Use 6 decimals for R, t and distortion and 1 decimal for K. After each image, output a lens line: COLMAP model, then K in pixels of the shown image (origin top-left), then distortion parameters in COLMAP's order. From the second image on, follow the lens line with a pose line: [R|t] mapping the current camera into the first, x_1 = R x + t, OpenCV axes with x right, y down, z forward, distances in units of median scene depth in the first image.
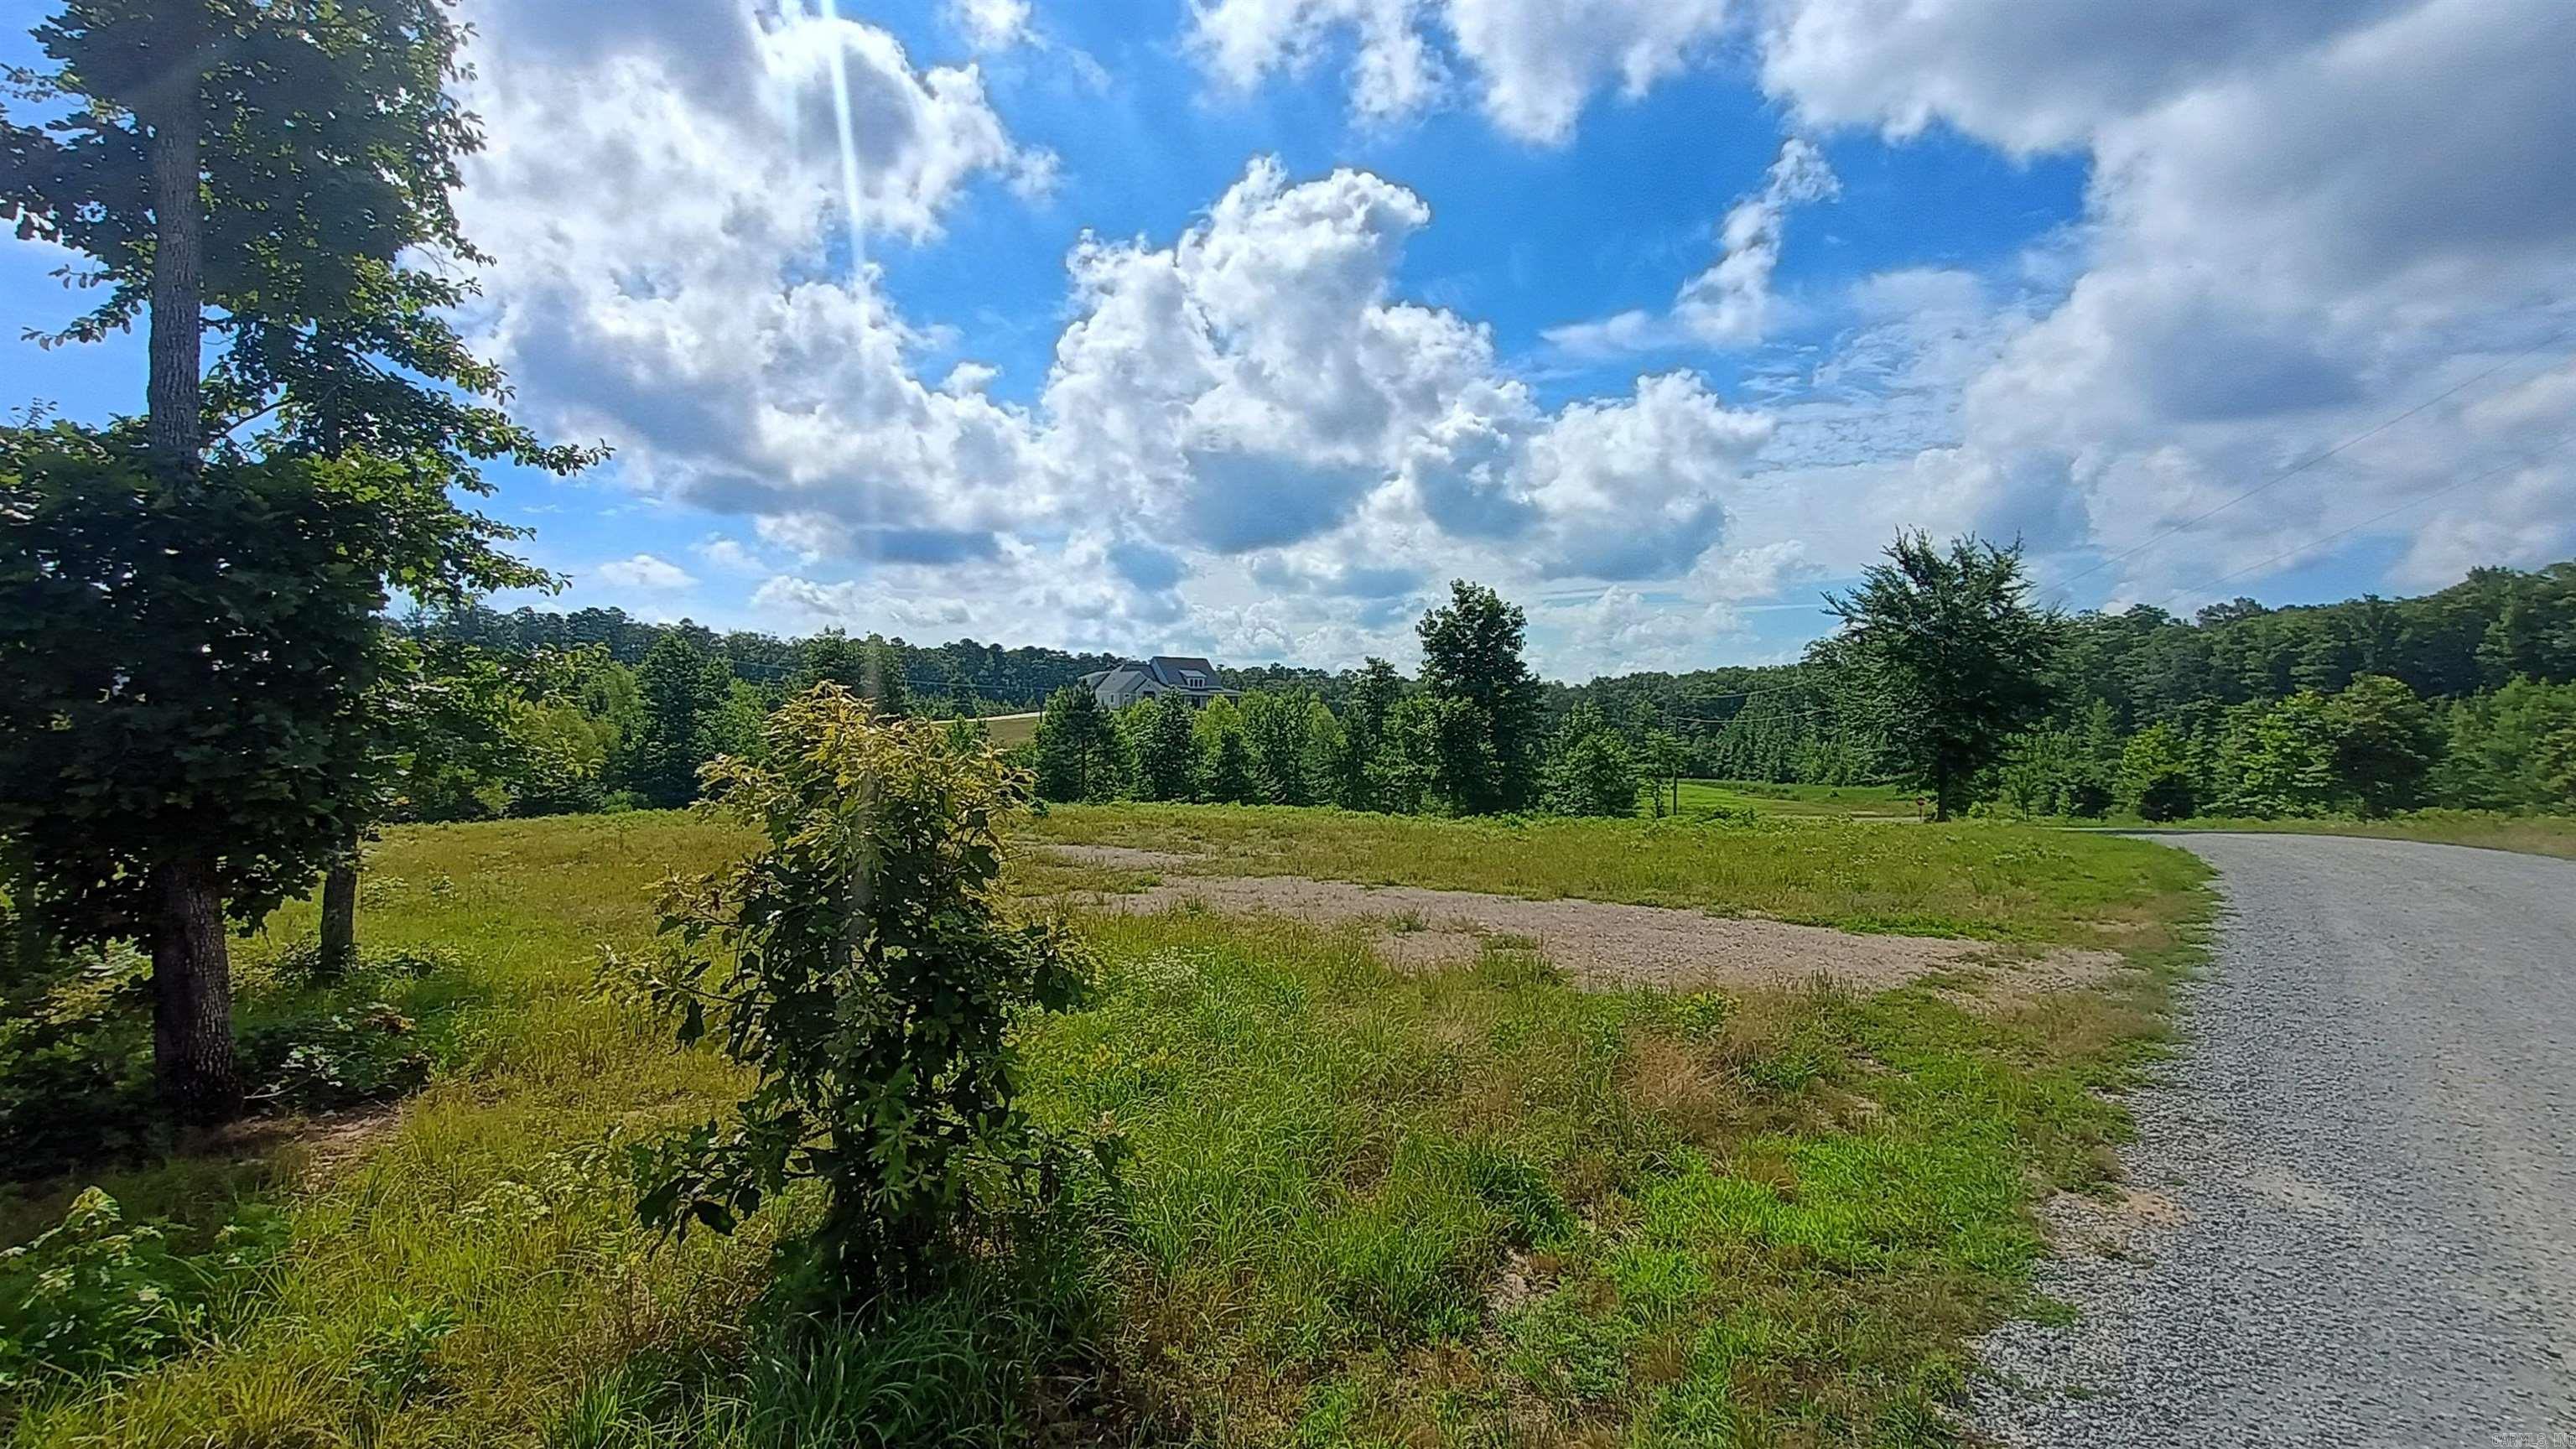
lens RADIAL K [[1208.6, 0, 1301.2], [0, 1208.6, 808.2], [0, 0, 1]] dist [0.001504, 0.000182]
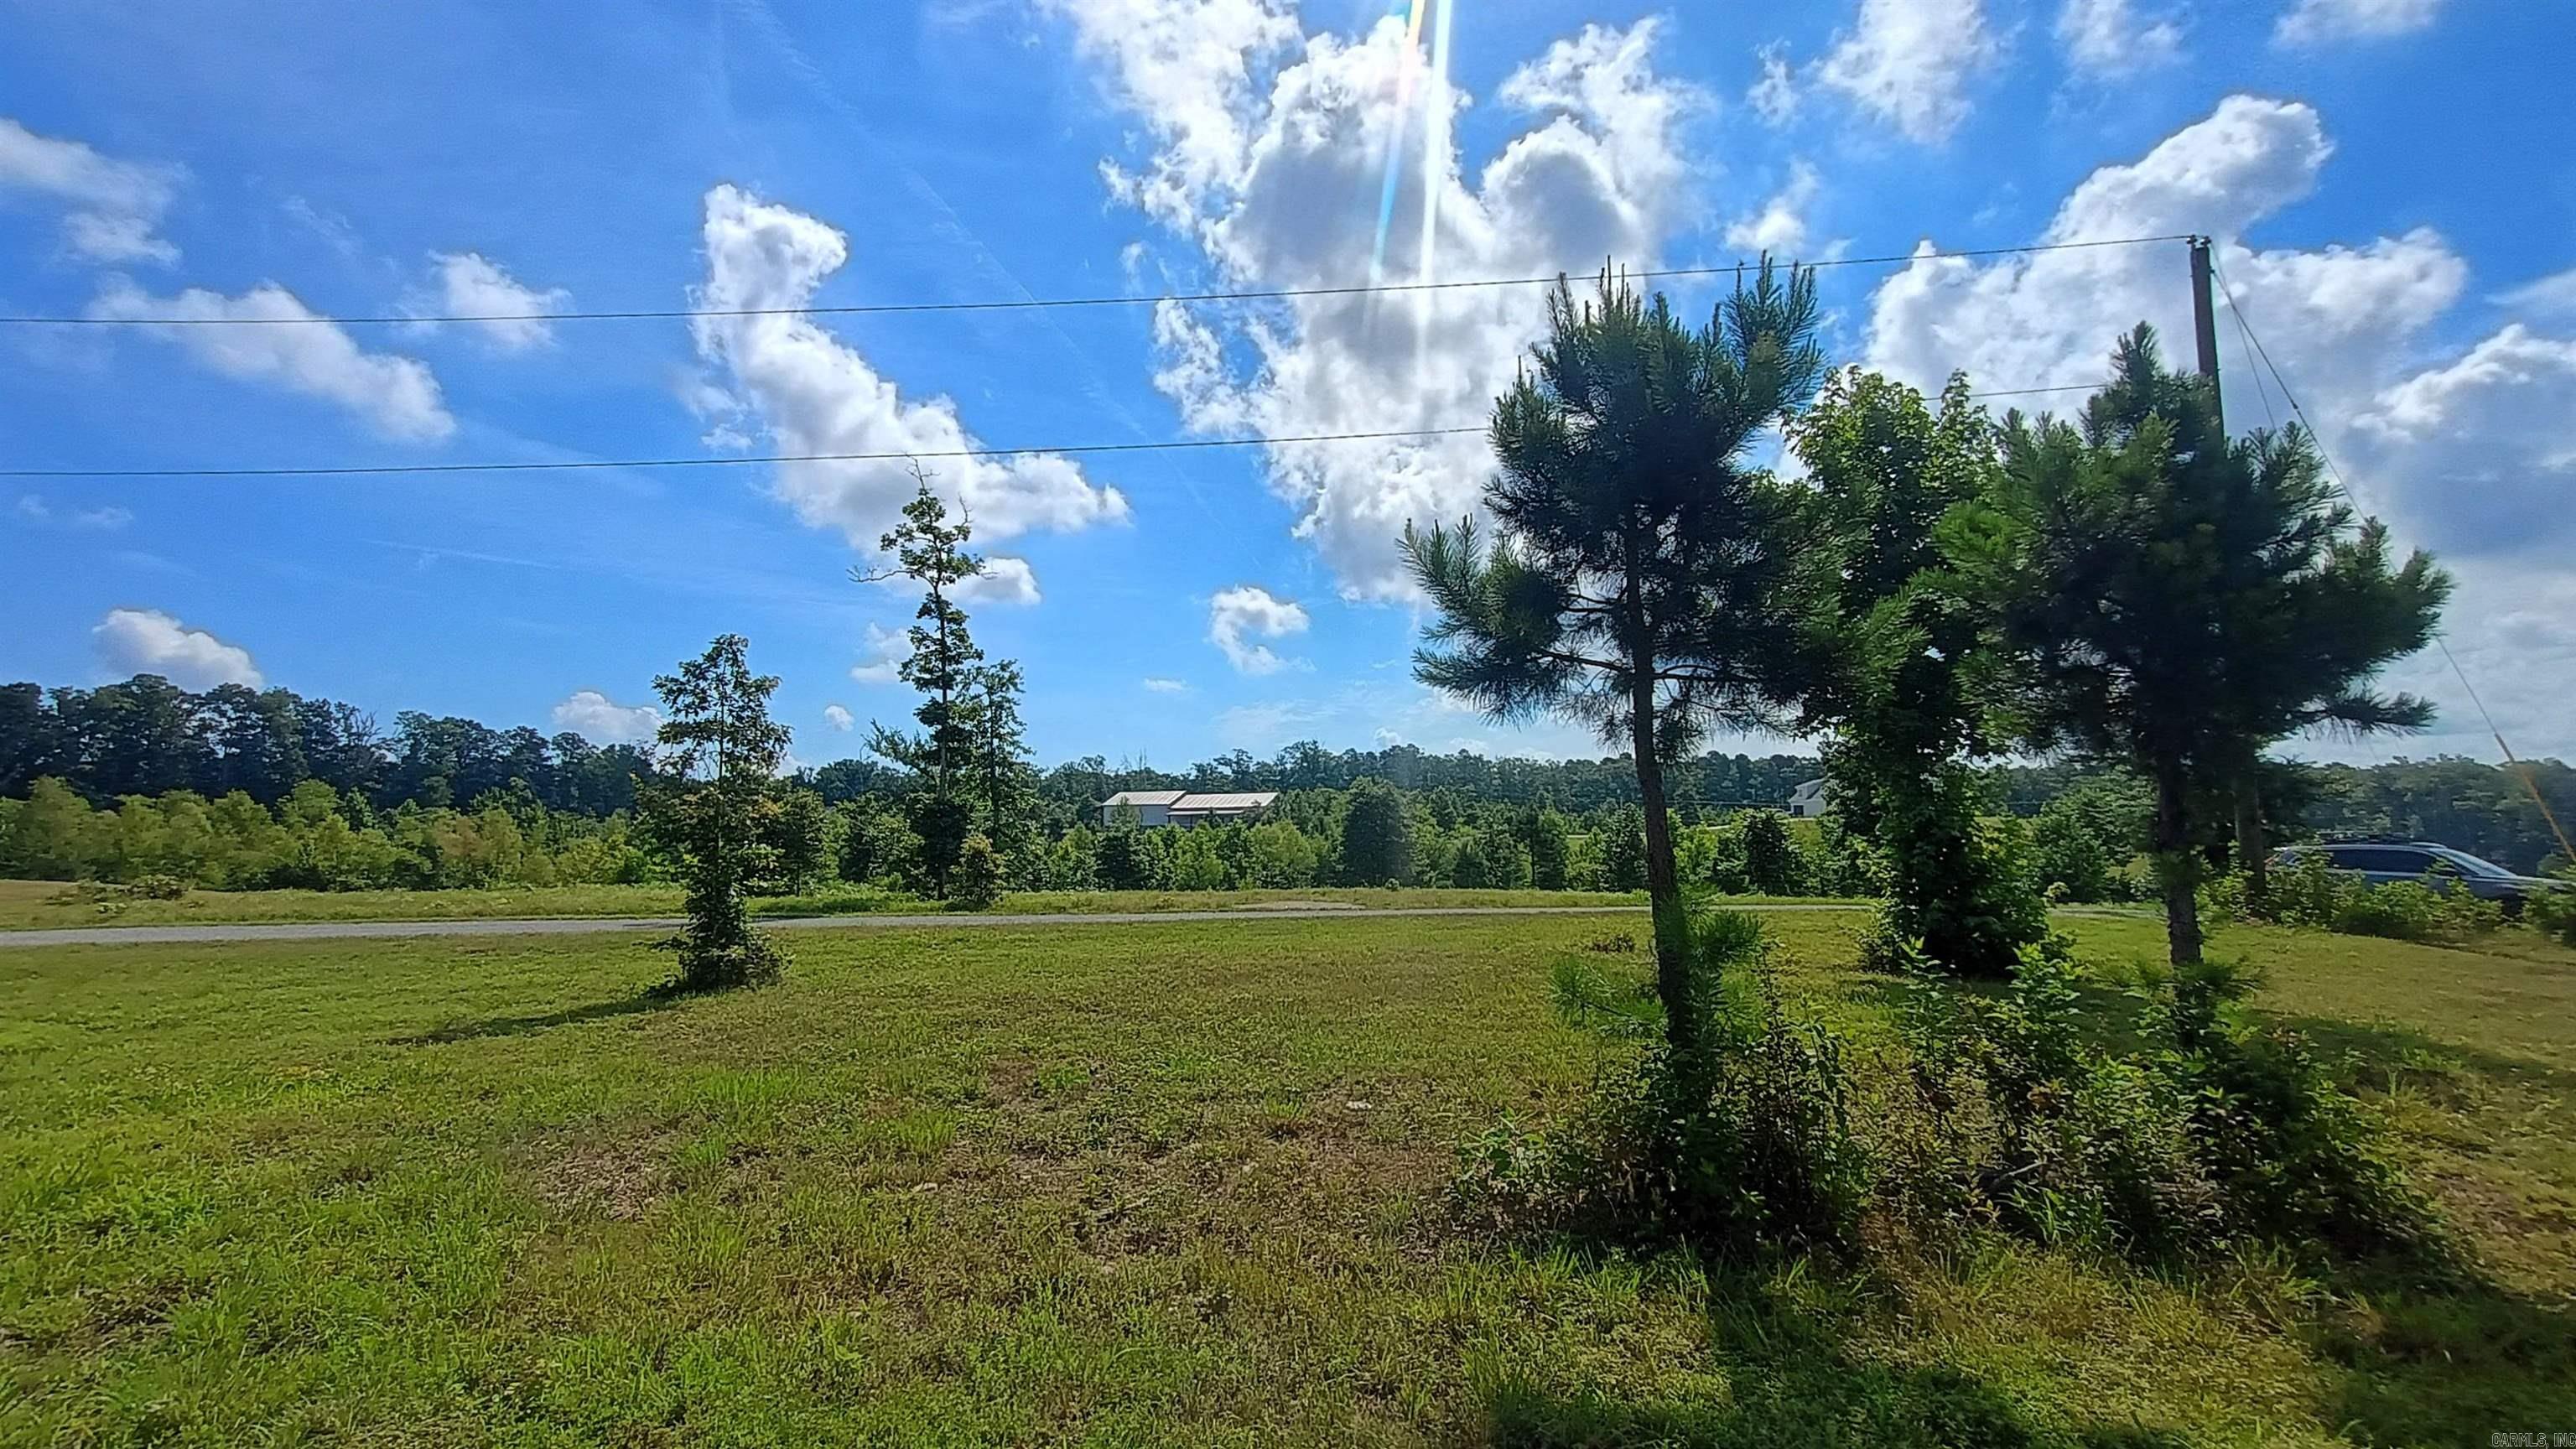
lens RADIAL K [[1313.5, 0, 1292.2], [0, 1313.5, 716.3], [0, 0, 1]] dist [0.012131, 0.000097]
pose [[0.784472, -0.073135, -0.615837, 0.138464], [-0.025830, 0.988307, -0.150270, 0.007862], [0.619627, 0.133790, 0.773410, -0.095256]]
